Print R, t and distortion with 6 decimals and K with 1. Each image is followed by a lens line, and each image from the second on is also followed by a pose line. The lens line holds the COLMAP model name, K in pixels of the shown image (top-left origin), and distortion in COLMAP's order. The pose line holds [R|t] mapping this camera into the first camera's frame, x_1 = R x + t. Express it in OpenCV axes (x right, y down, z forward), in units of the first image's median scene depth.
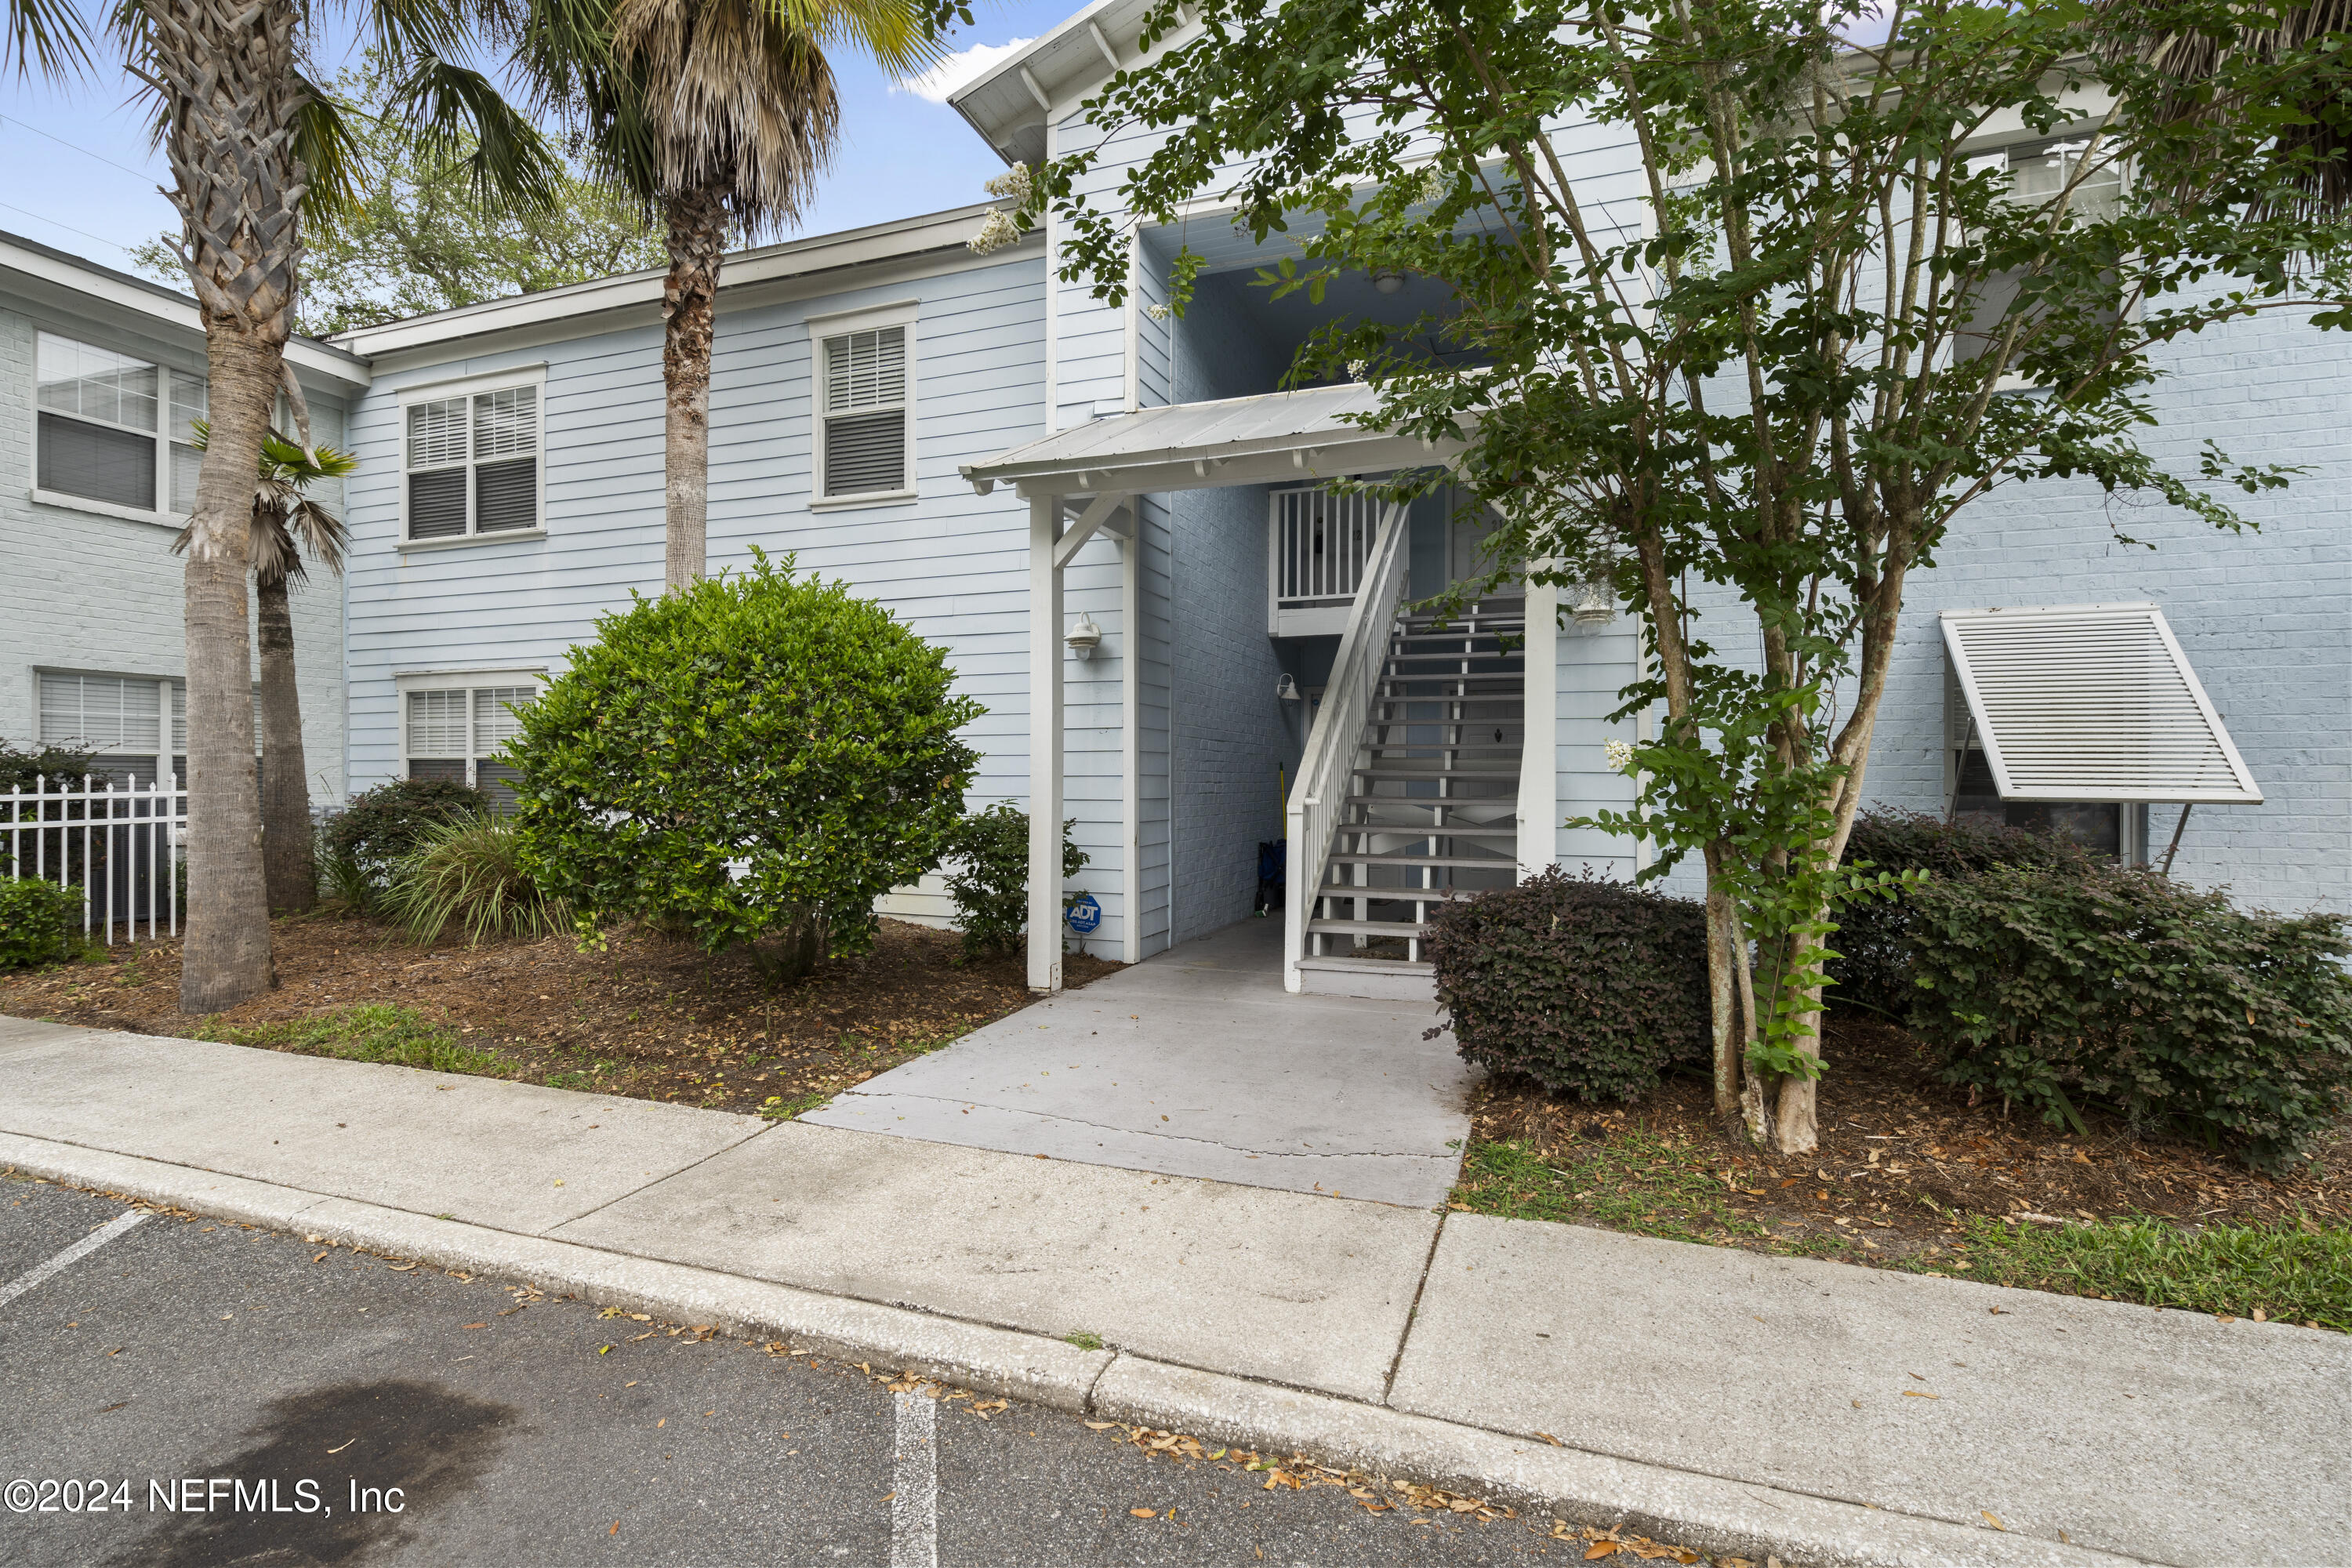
lens RADIAL K [[1145.2, 0, 1168.7], [0, 1145.2, 778.4], [0, 0, 1]] dist [0.001074, -0.000724]
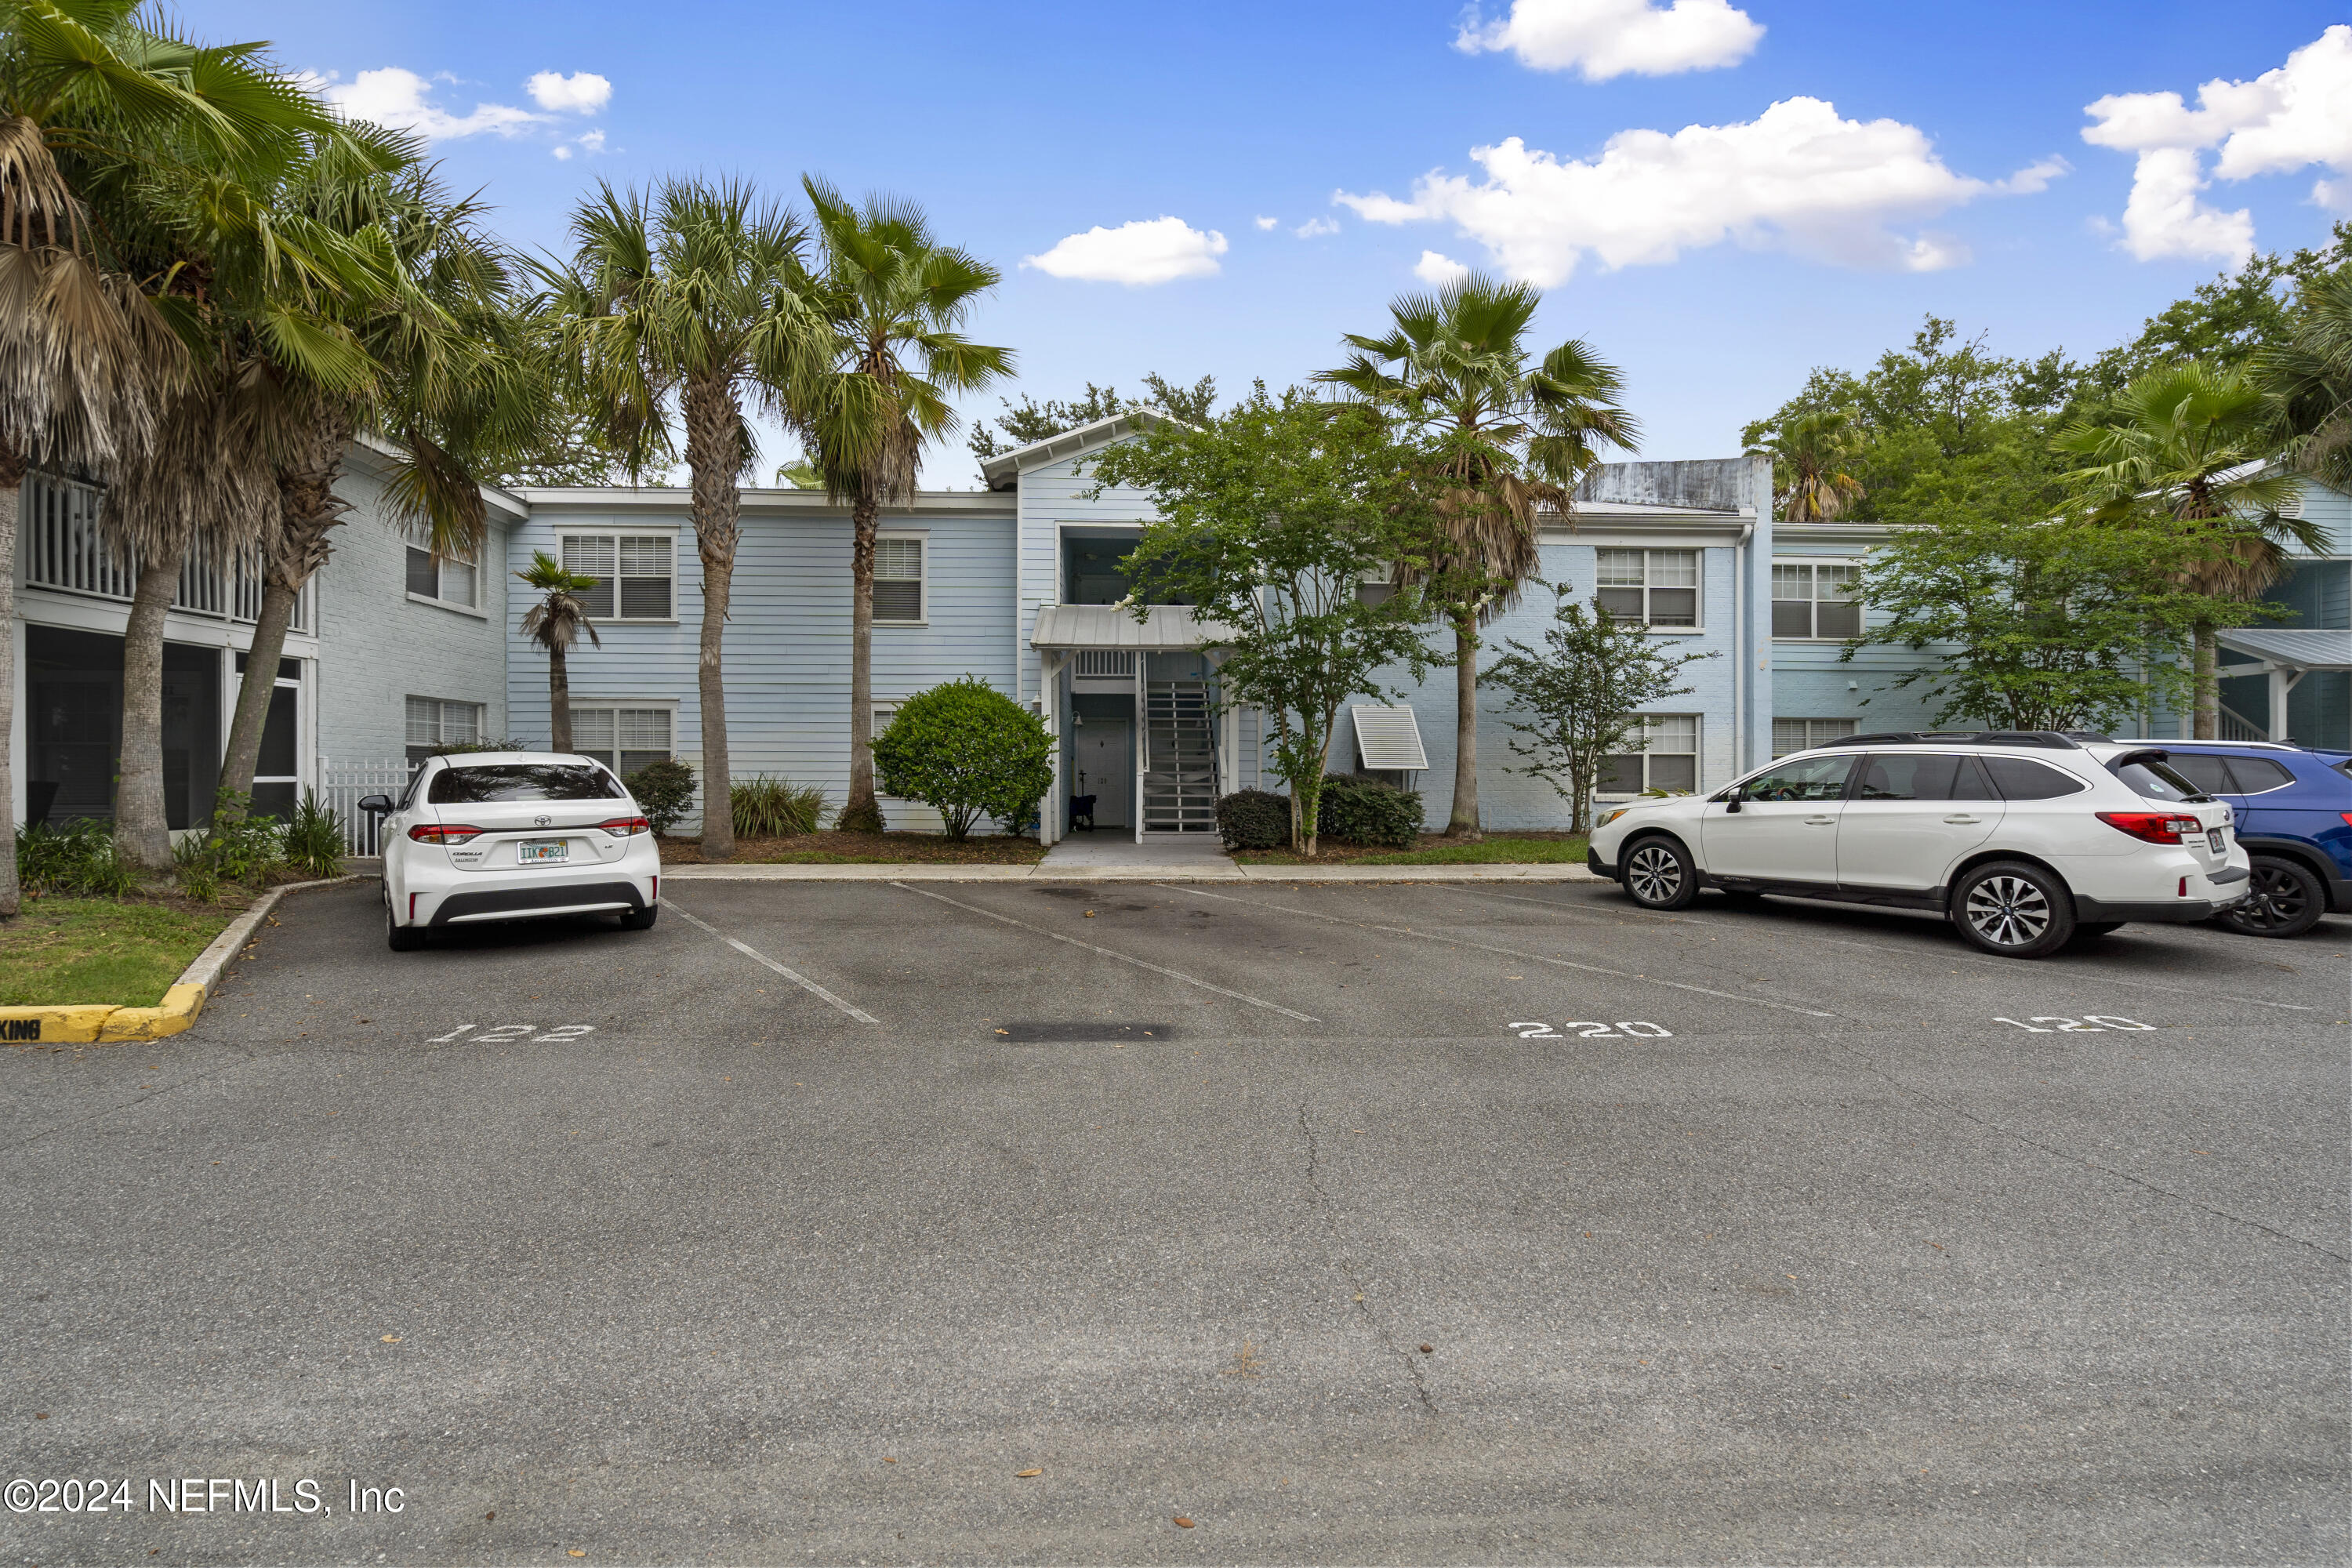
lens RADIAL K [[1079.3, 0, 1183.0], [0, 1079.3, 774.8], [0, 0, 1]] dist [-0.008520, 0.002753]
pose [[0.921433, 0.001141, 0.388537, -0.701728], [-0.001269, 0.999999, 0.000071, 0.026499], [-0.388536, -0.000558, 0.921433, -1.210723]]
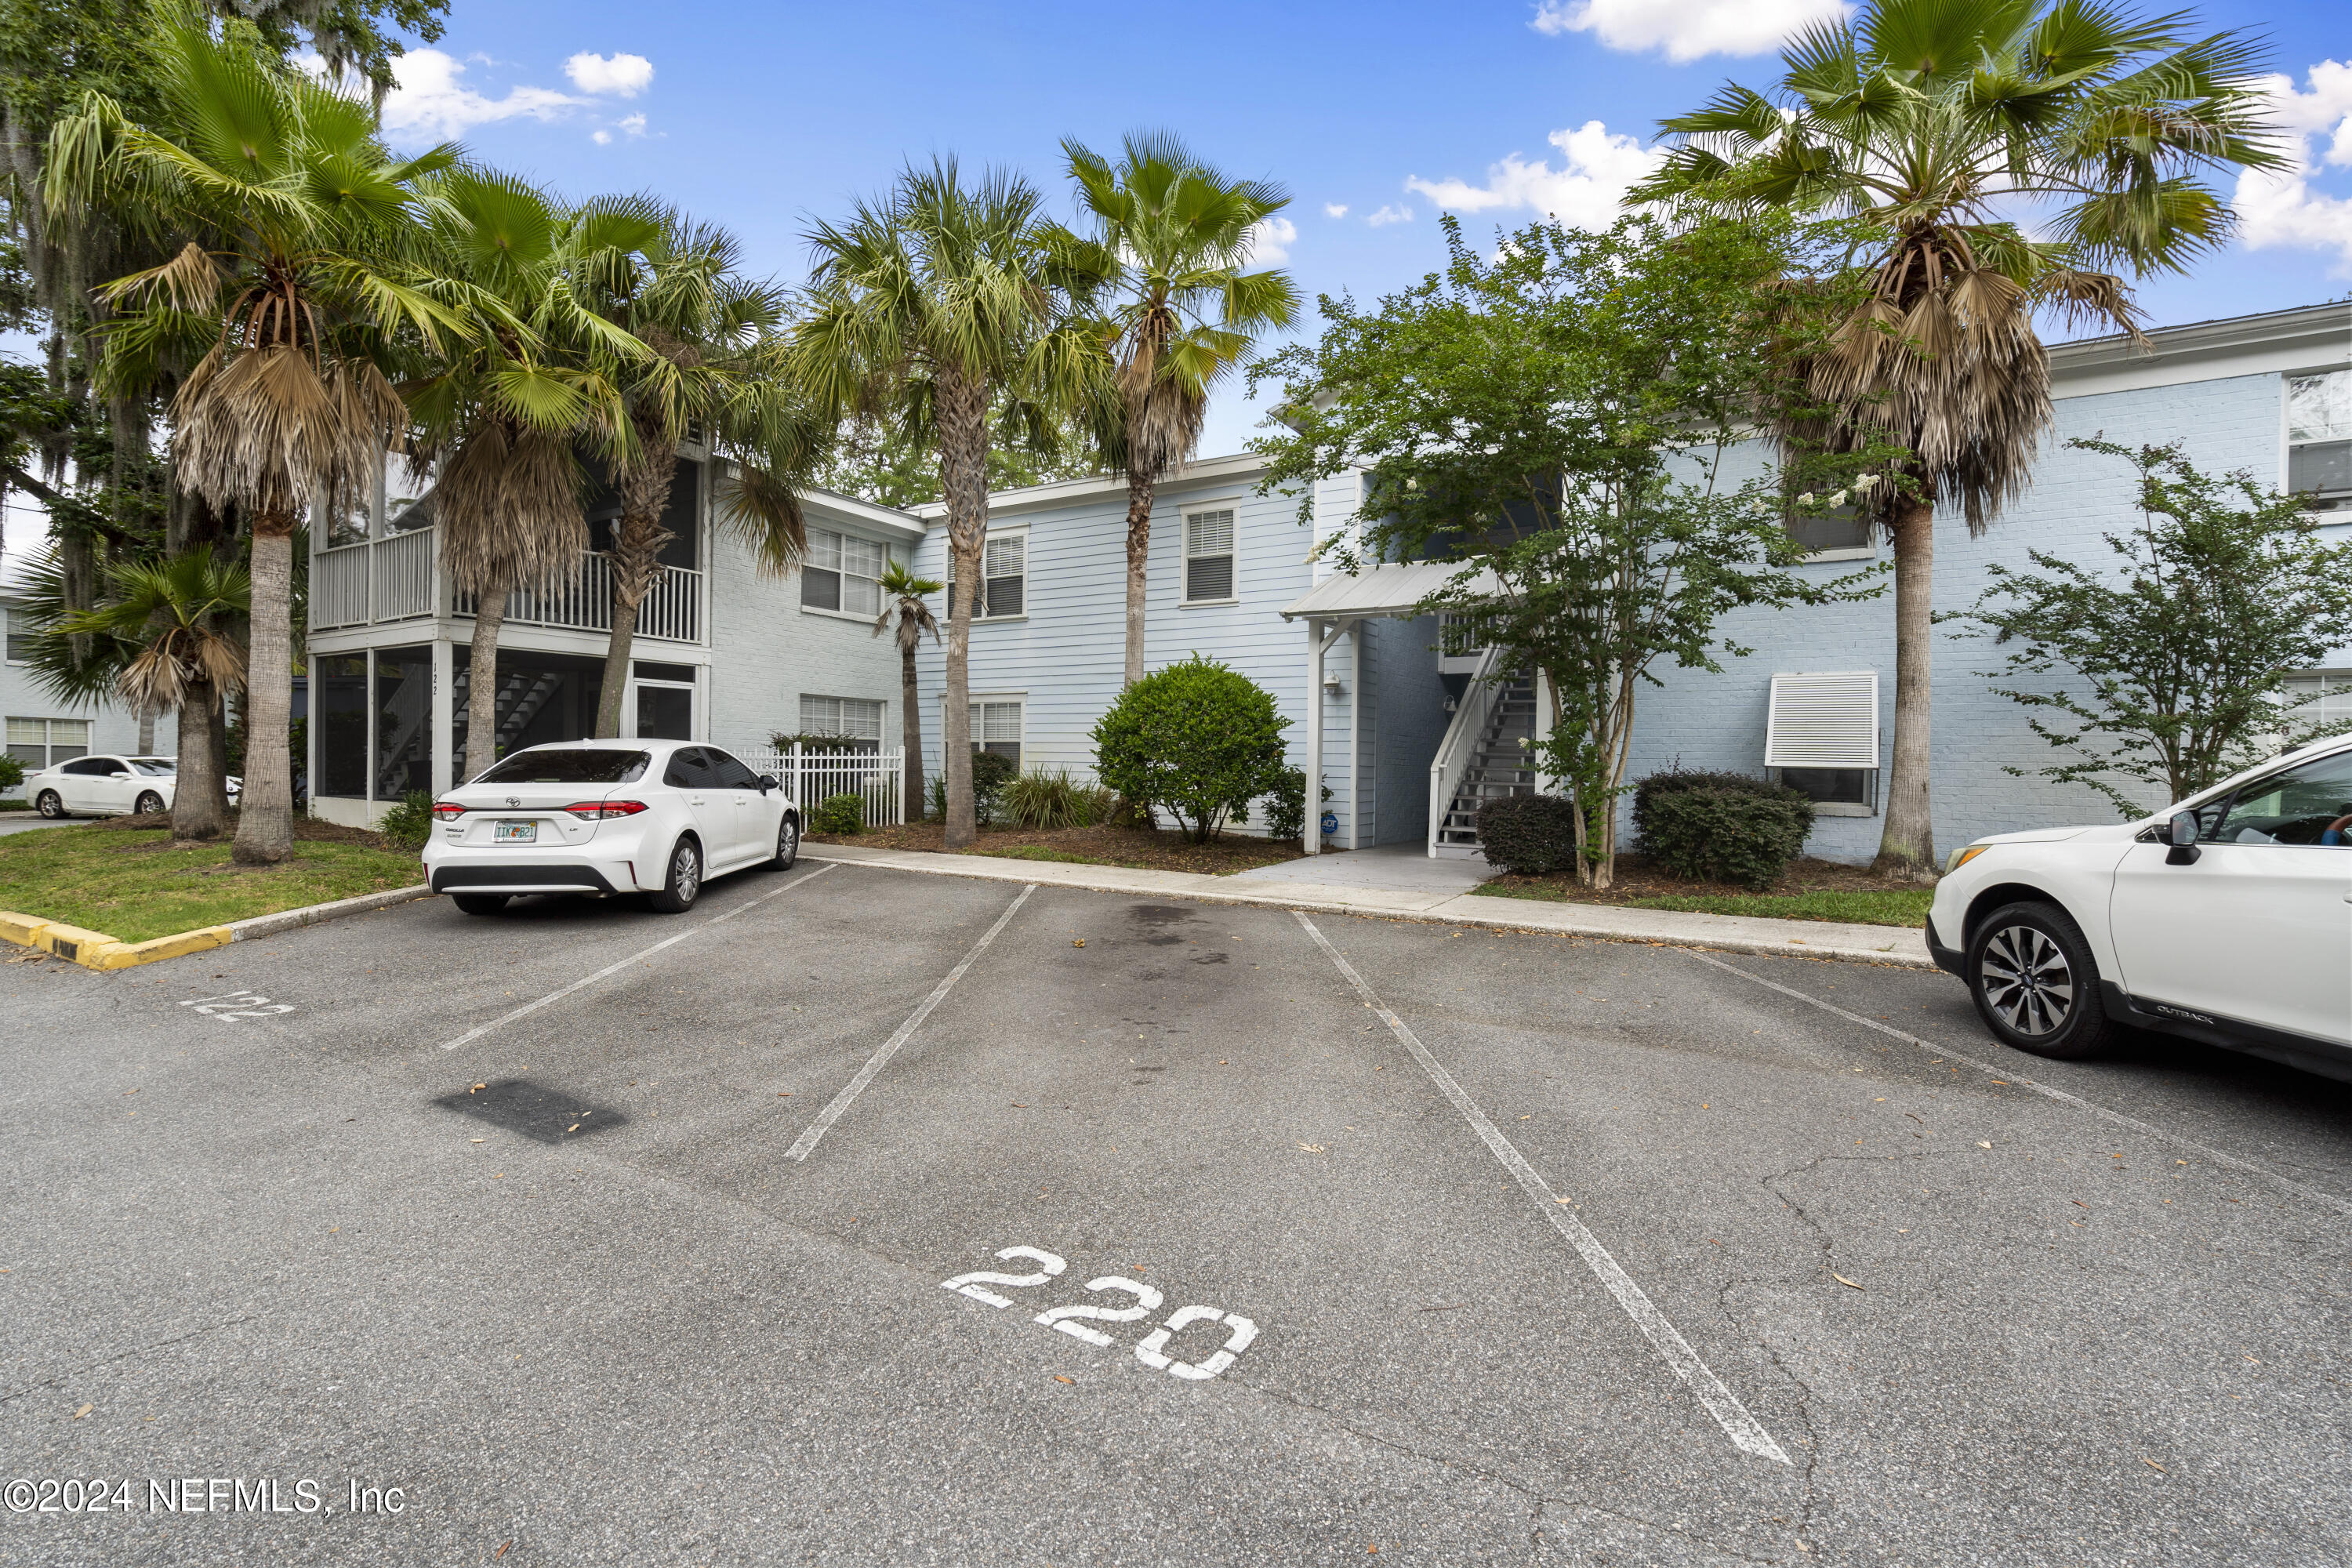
lens RADIAL K [[1079.3, 0, 1163.8], [0, 1079.3, 783.8], [0, 0, 1]] dist [-0.008520, 0.002753]
pose [[0.979680, 0.017786, -0.199778, 0.017967], [-0.014980, 0.999767, 0.015547, 0.027063], [0.200008, -0.012239, 0.979718, -0.935959]]
